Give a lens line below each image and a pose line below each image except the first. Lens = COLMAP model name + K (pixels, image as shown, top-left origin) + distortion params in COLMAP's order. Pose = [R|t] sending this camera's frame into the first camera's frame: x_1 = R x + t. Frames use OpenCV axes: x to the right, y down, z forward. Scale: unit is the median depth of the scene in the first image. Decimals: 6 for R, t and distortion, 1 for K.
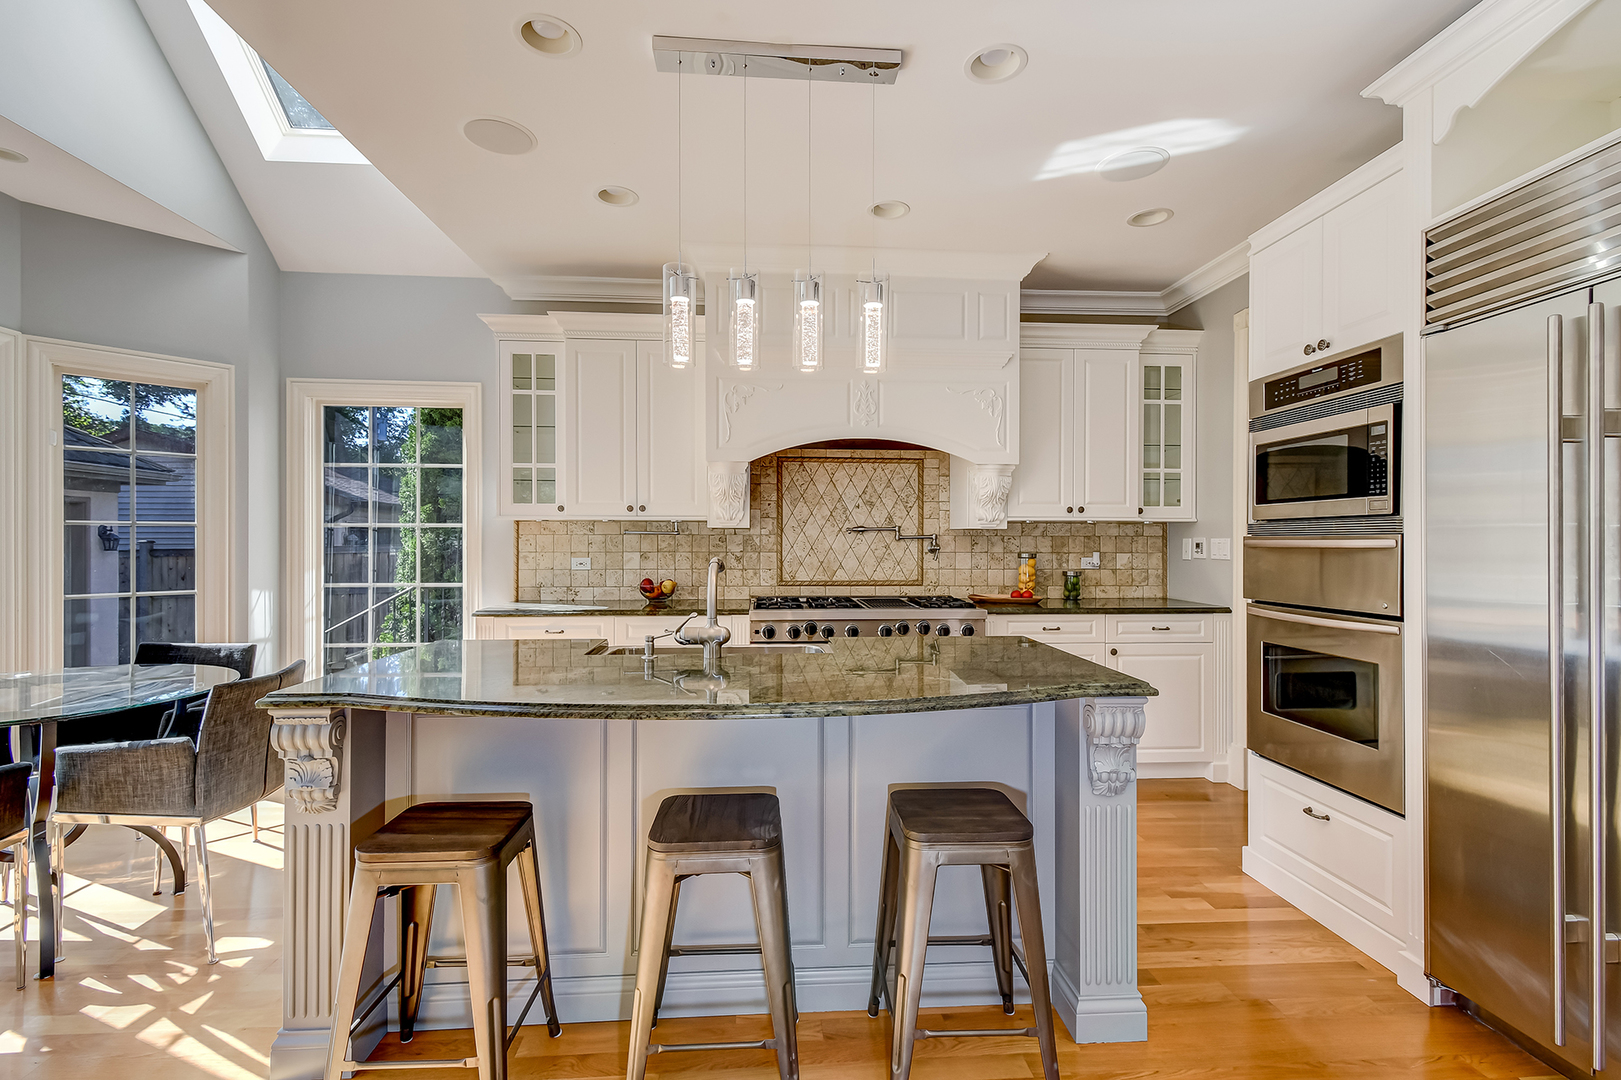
lens RADIAL K [[789.7, 0, 818.1], [0, 789.7, 536.8], [0, 0, 1]] dist [0.012413, -0.001604]
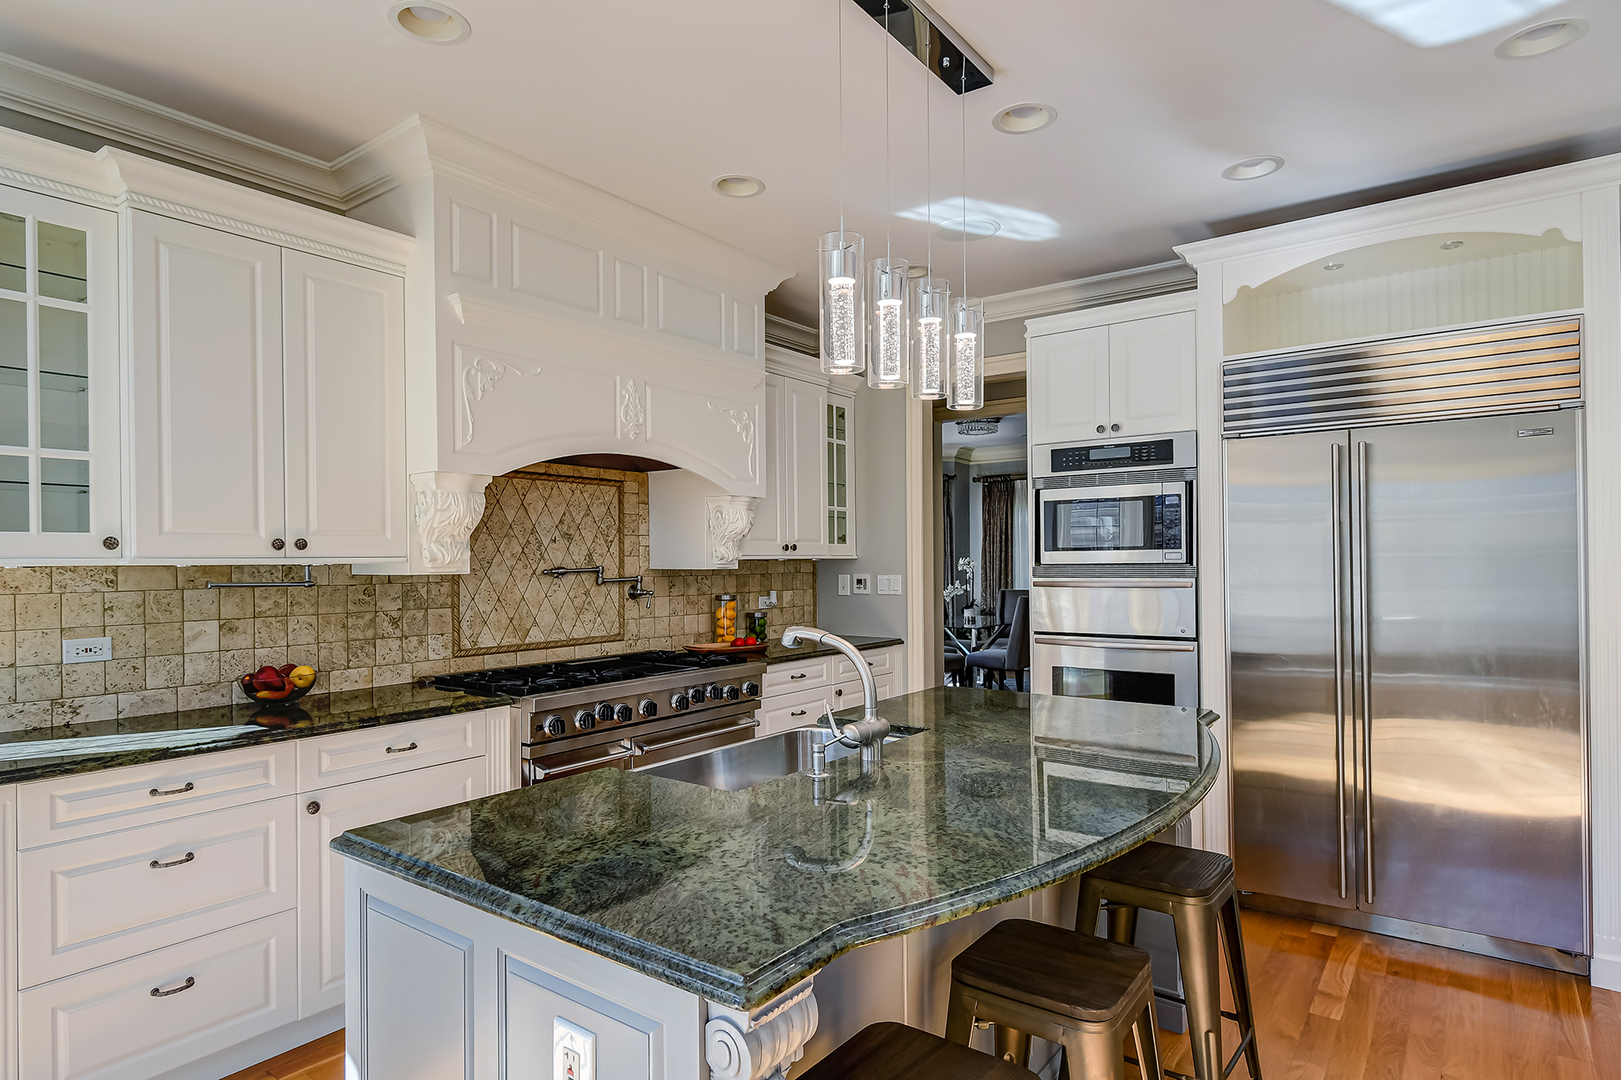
lens RADIAL K [[886.1, 0, 852.7], [0, 886.1, 534.2], [0, 0, 1]] dist [-0.002330, -0.001316]
pose [[0.623839, 0.014665, 0.781416, -0.465856], [0.004257, 0.999745, -0.022161, -0.026895], [-0.781542, 0.017151, 0.623617, 0.286348]]
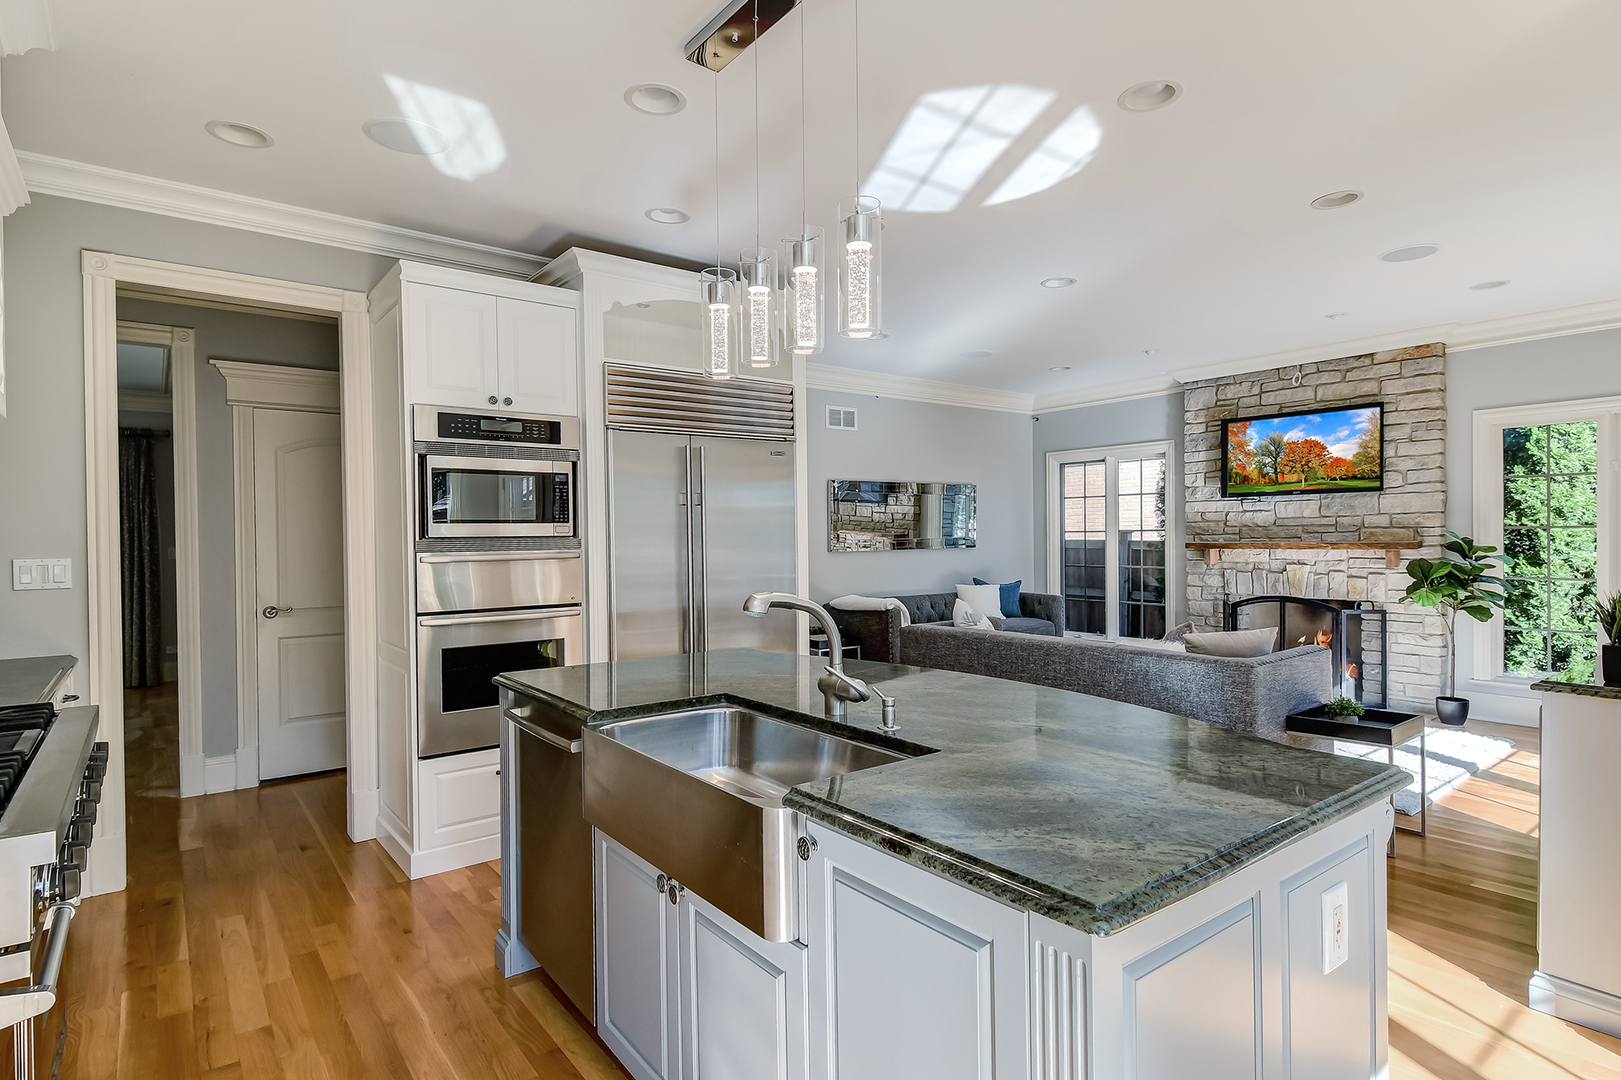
lens RADIAL K [[794.9, 0, 812.7], [0, 794.9, 541.7], [0, 0, 1]] dist [0.014264, -0.000825]
pose [[-0.570217, -0.001518, 0.821492, -0.442386], [0.005674, 0.999967, 0.005787, -0.013730], [-0.821474, 0.007961, -0.570190, 0.848388]]
